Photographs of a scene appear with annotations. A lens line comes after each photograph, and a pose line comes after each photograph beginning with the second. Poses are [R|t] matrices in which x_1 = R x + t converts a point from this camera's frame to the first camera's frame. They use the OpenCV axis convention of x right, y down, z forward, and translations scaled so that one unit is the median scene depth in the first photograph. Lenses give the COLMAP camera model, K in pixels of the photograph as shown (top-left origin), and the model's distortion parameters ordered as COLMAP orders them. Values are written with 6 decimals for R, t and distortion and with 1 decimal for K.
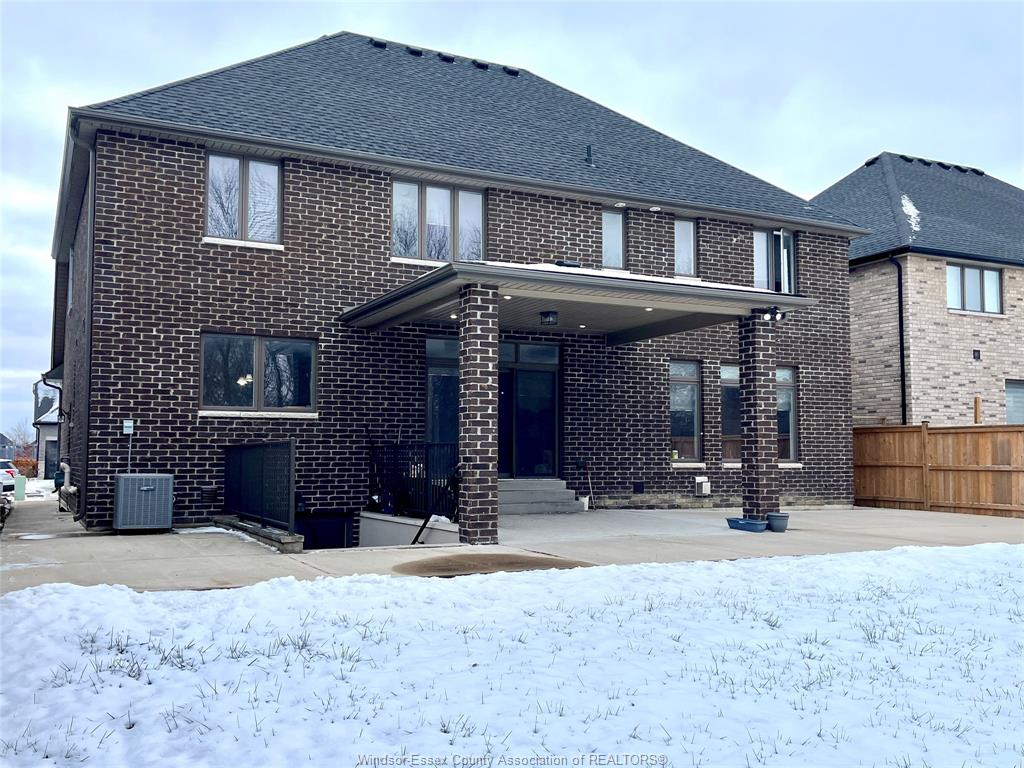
lens RADIAL K [[943.3, 0, 512.0], [0, 943.3, 384.0], [0, 0, 1]] dist [0.077466, -0.004584]
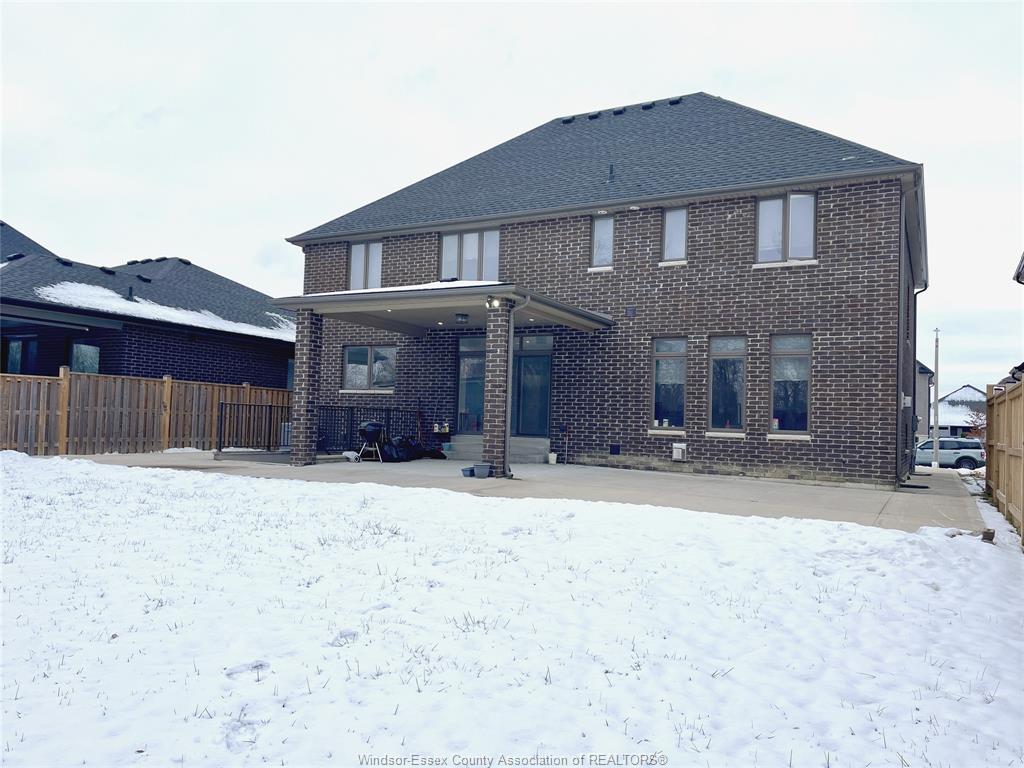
lens RADIAL K [[767.2, 0, 512.0], [0, 767.2, 384.0], [0, 0, 1]] dist [0.083142, -0.115218]
pose [[0.569821, -0.025955, -0.821359, 0.844082], [0.032098, 0.999441, -0.009314, 0.032588], [0.821142, -0.021057, 0.570335, 0.348134]]
